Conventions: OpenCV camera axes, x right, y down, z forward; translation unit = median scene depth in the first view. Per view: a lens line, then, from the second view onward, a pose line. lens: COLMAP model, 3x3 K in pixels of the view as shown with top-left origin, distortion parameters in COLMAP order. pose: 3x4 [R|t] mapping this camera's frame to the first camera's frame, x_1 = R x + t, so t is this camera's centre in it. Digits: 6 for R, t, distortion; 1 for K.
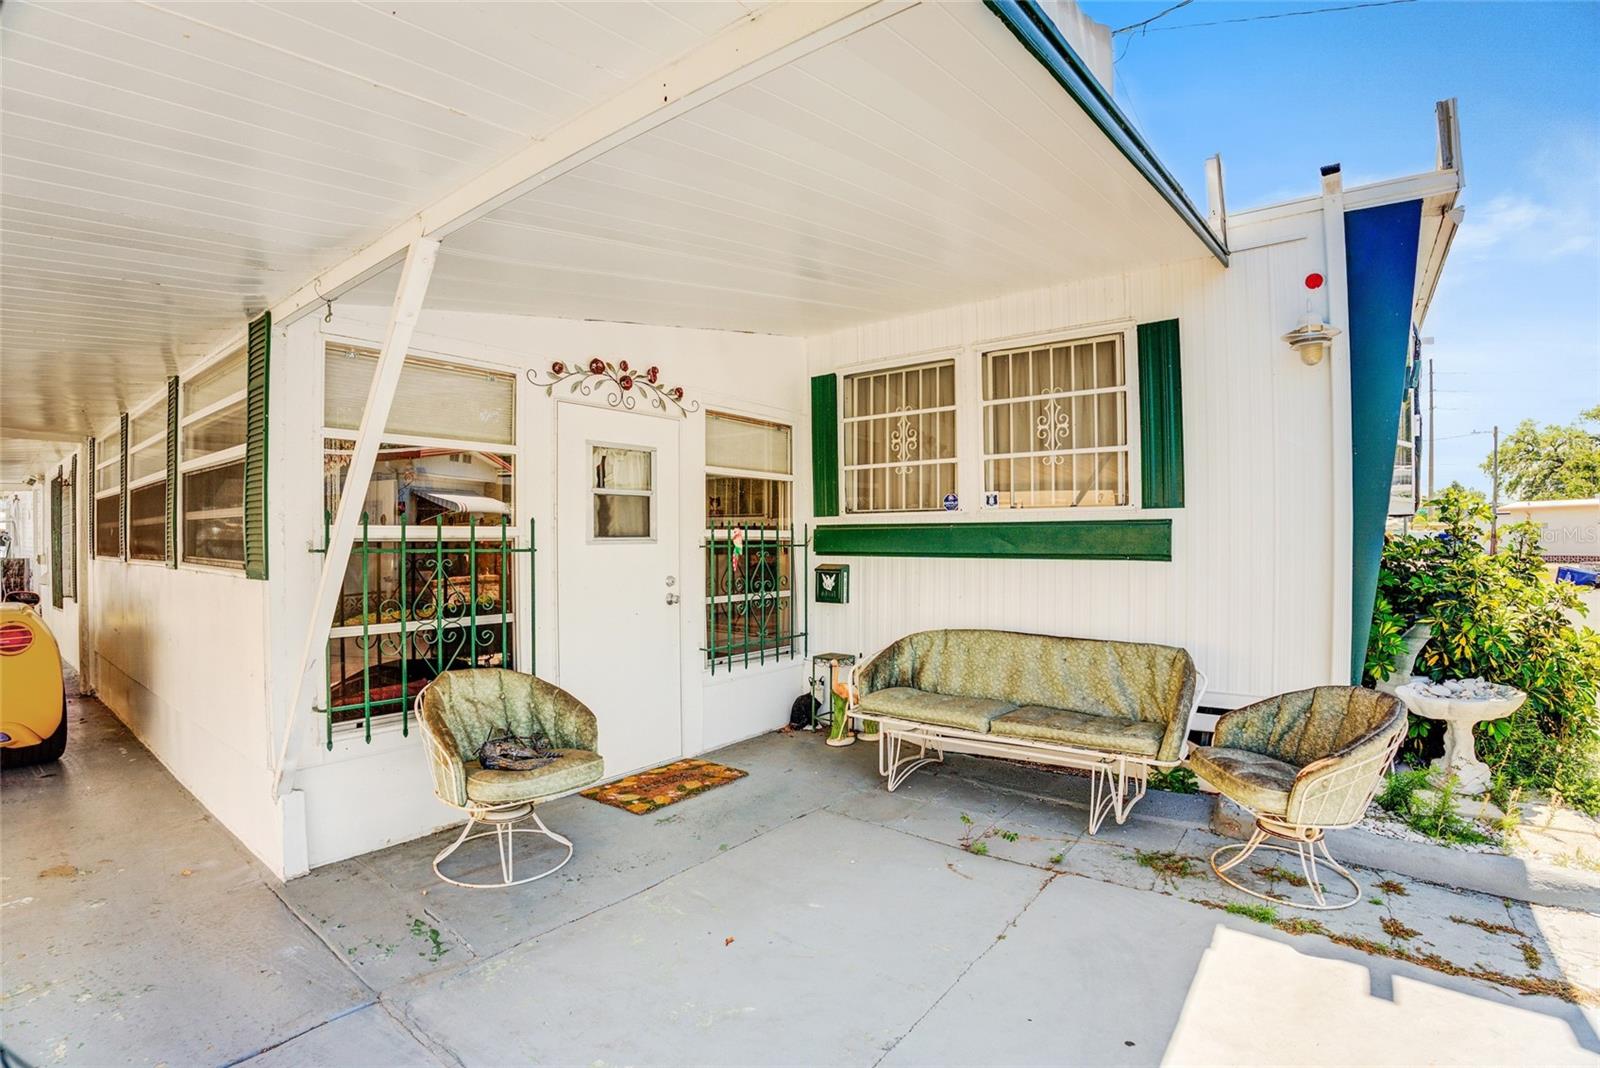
lens RADIAL K [[722.2, 0, 809.4], [0, 722.2, 523.0], [0, 0, 1]] dist [0.040175, -0.025983]
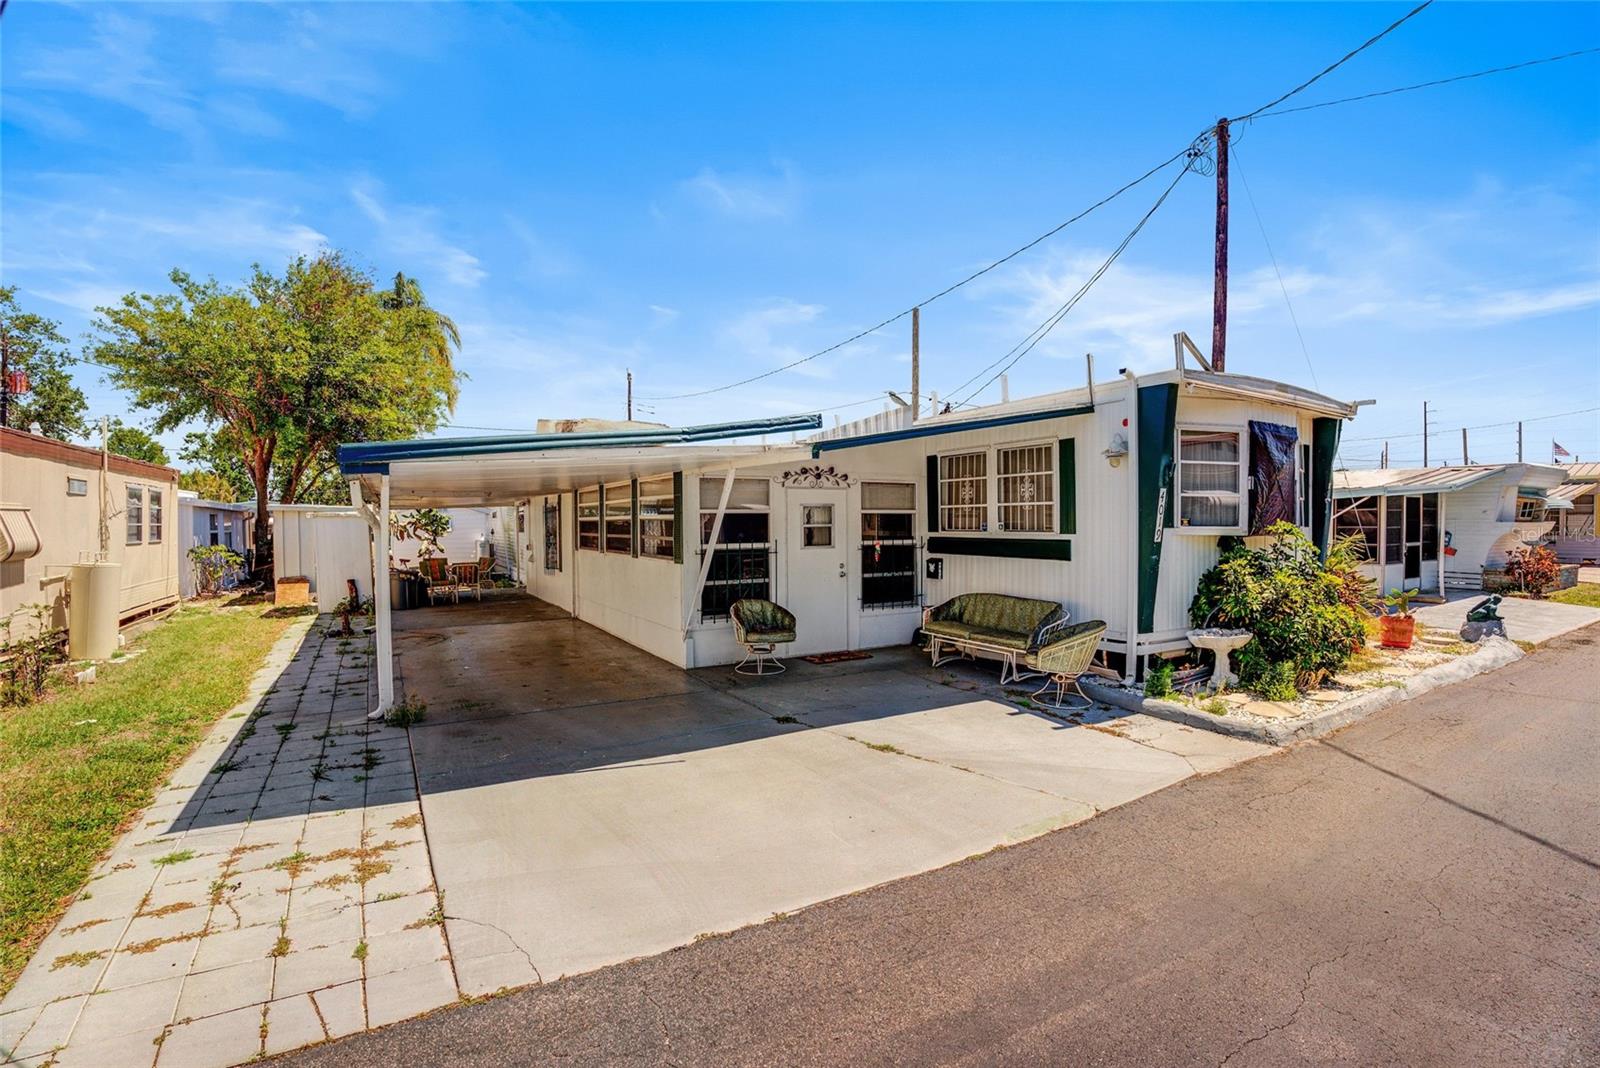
lens RADIAL K [[722.2, 0, 809.4], [0, 722.2, 523.0], [0, 0, 1]] dist [0.040175, -0.025983]
pose [[0.914286, -0.001920, -0.405065, 0.552693], [0.011913, 0.999684, 0.022149, -0.088128], [0.404894, -0.025076, 0.914020, -0.932713]]
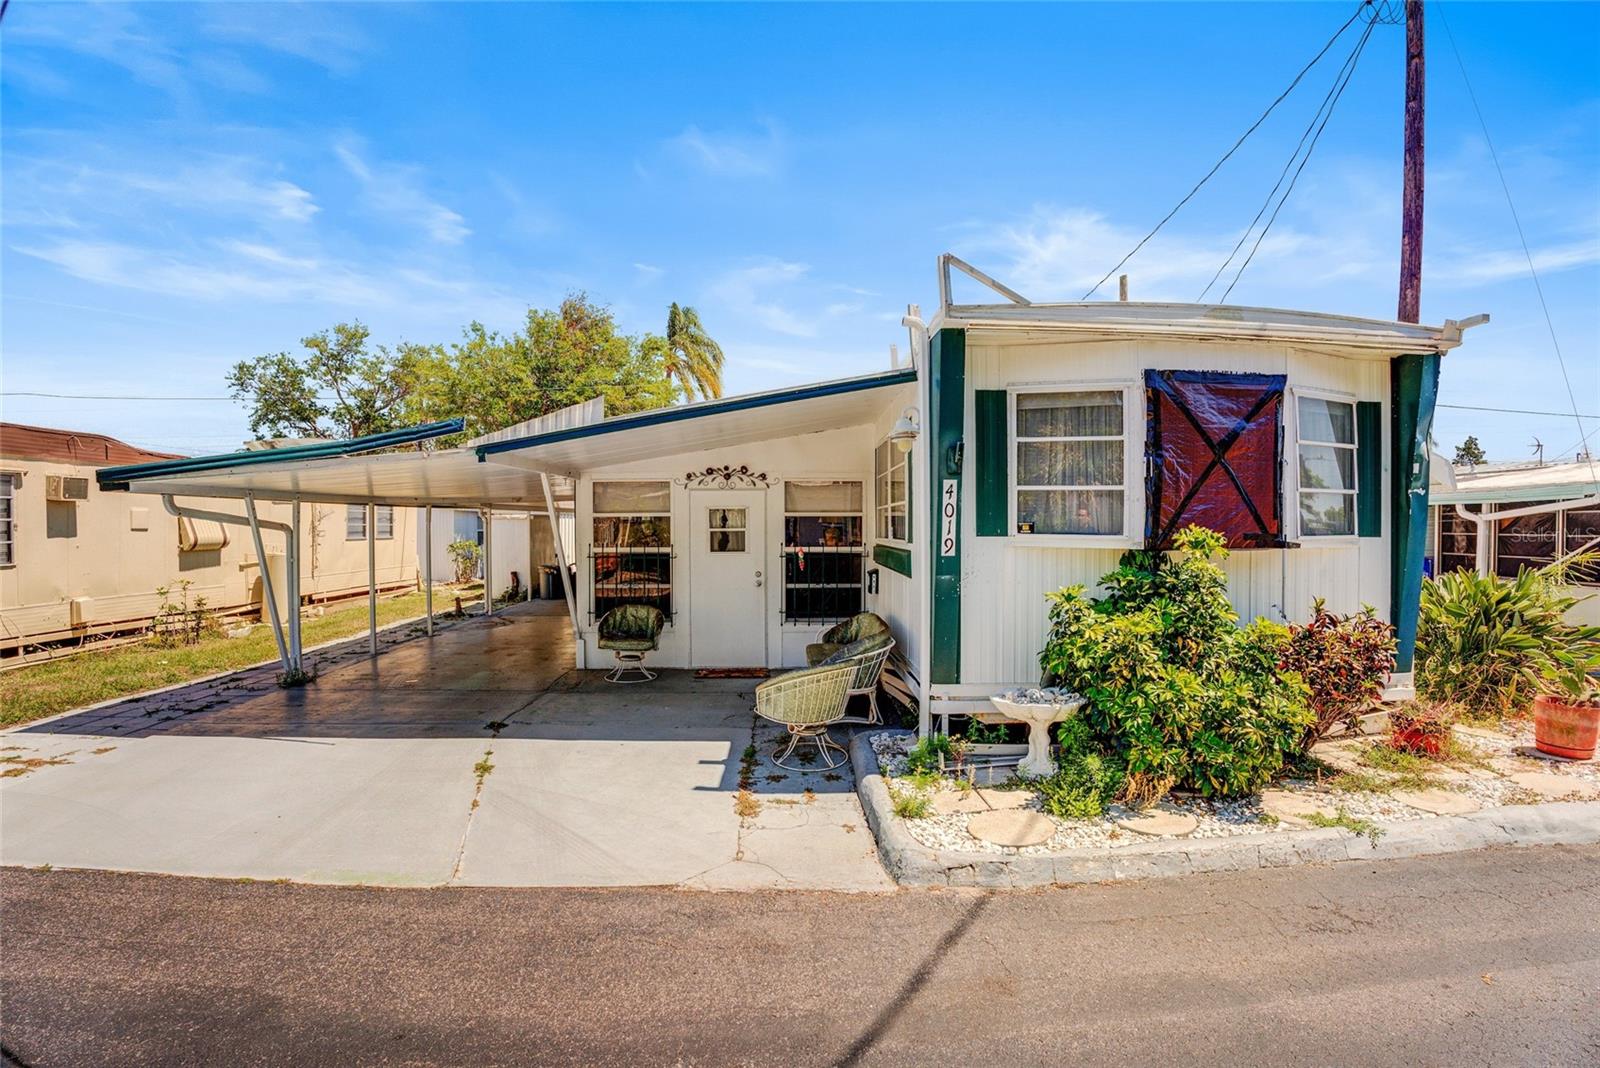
lens RADIAL K [[722.2, 0, 809.4], [0, 722.2, 523.0], [0, 0, 1]] dist [0.040175, -0.025983]
pose [[0.597788, -0.002374, -0.801650, 1.356575], [0.017321, 0.999800, 0.009956, -0.068672], [0.801467, -0.019837, 0.597710, -0.038204]]
